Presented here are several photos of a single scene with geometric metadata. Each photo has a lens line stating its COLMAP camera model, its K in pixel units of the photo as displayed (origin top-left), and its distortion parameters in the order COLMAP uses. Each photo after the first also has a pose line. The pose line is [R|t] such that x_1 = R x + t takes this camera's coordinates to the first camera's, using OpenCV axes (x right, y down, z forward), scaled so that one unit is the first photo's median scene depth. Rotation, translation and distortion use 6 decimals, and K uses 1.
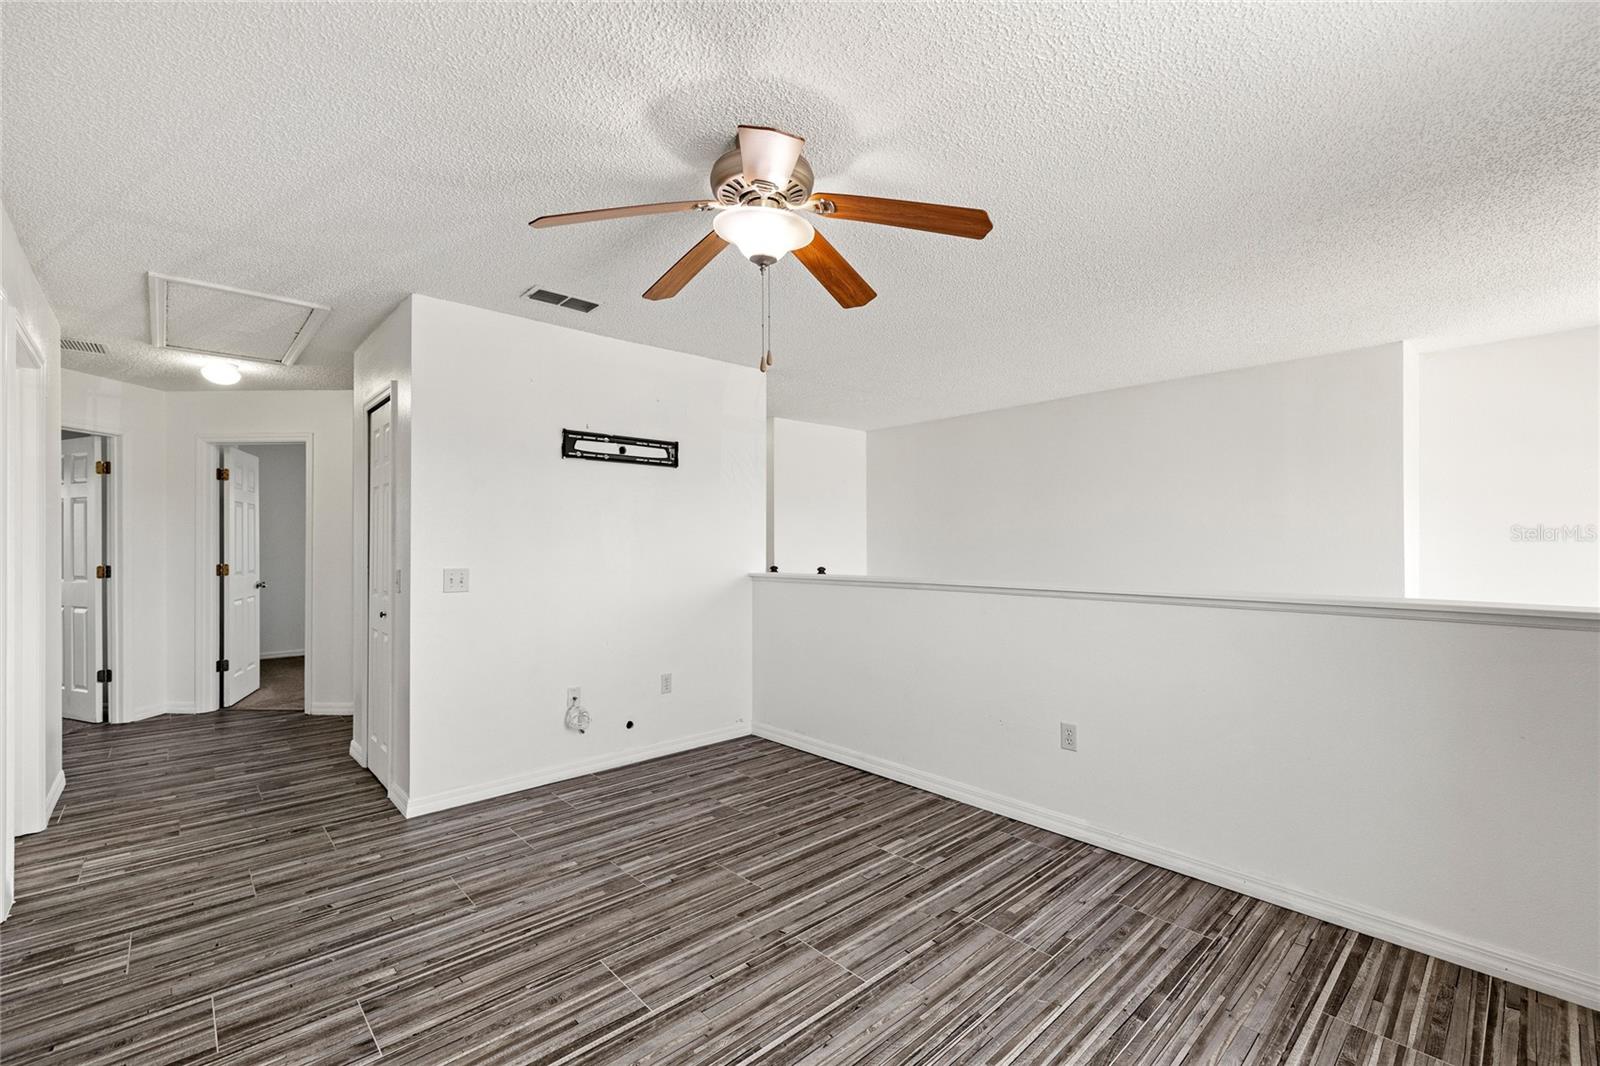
lens RADIAL K [[683.0, 0, 791.7], [0, 683.0, 536.1], [0, 0, 1]] dist [-0.000046, -0.000003]
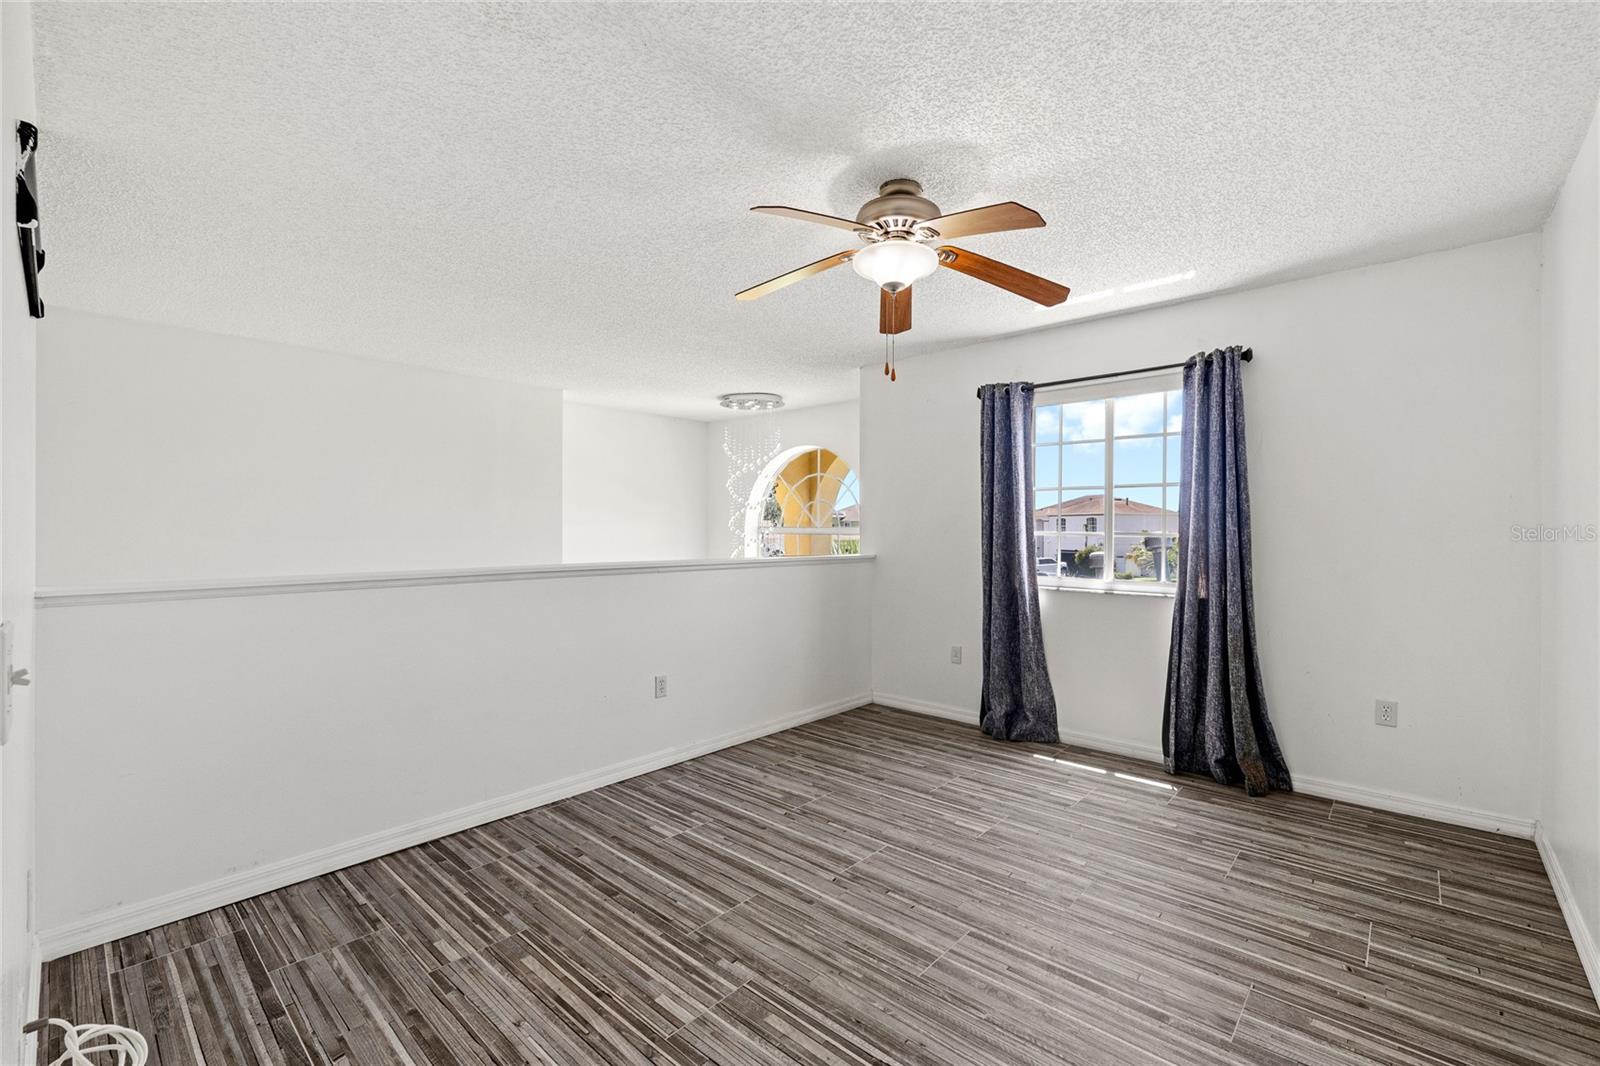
lens RADIAL K [[683.0, 0, 791.7], [0, 683.0, 536.1], [0, 0, 1]] dist [-0.000046, -0.000003]
pose [[-0.089987, -0.008927, 0.995903, -0.913088], [-0.013083, 0.999884, 0.007781, 0.014101], [-0.995857, -0.012329, -0.090094, 0.973498]]
